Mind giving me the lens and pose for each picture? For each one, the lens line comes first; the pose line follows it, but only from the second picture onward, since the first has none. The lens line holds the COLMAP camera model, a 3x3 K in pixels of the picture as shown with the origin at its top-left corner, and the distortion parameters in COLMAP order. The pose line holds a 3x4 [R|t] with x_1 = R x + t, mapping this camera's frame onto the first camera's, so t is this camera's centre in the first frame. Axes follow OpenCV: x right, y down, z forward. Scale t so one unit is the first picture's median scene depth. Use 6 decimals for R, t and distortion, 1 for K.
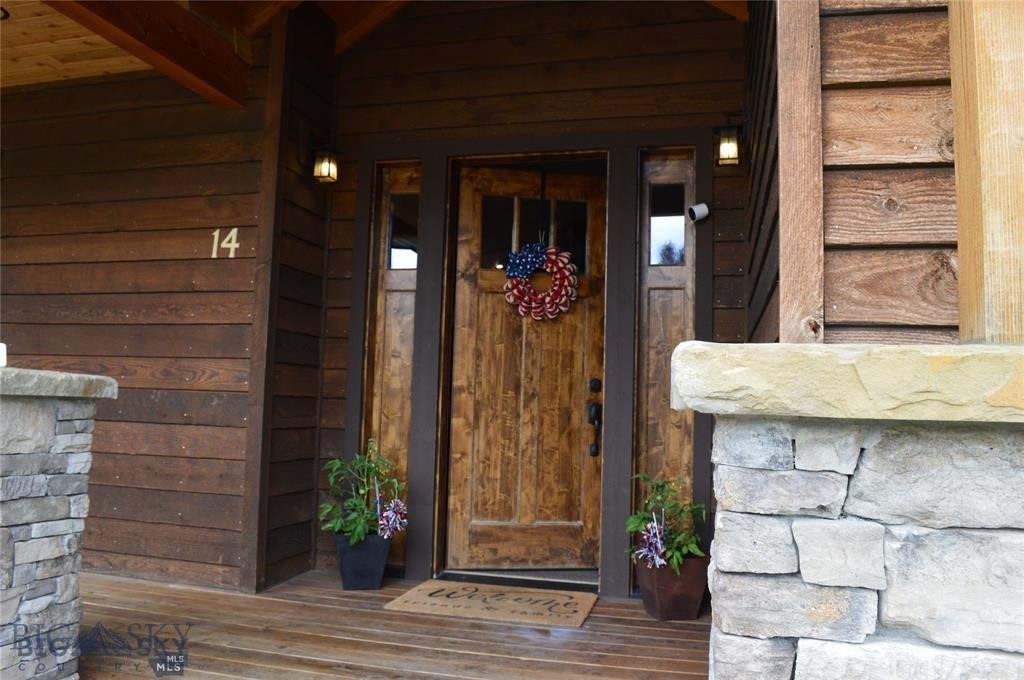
lens RADIAL K [[815.5, 0, 512.0], [0, 815.5, 340.0], [0, 0, 1]] dist [-0.086690, 0.012609]
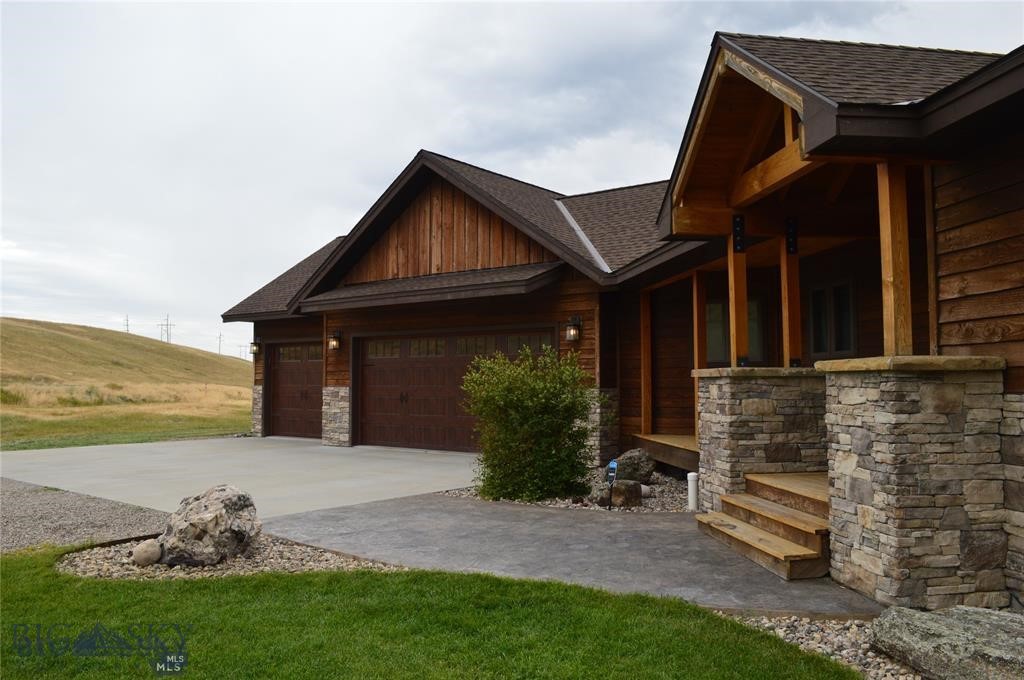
lens RADIAL K [[815.5, 0, 512.0], [0, 815.5, 340.0], [0, 0, 1]] dist [-0.086690, 0.012609]
pose [[0.364702, -0.080589, -0.927630, 1.931234], [0.085623, 0.994929, -0.052773, -0.013661], [0.927179, -0.060180, 0.369752, -1.347944]]
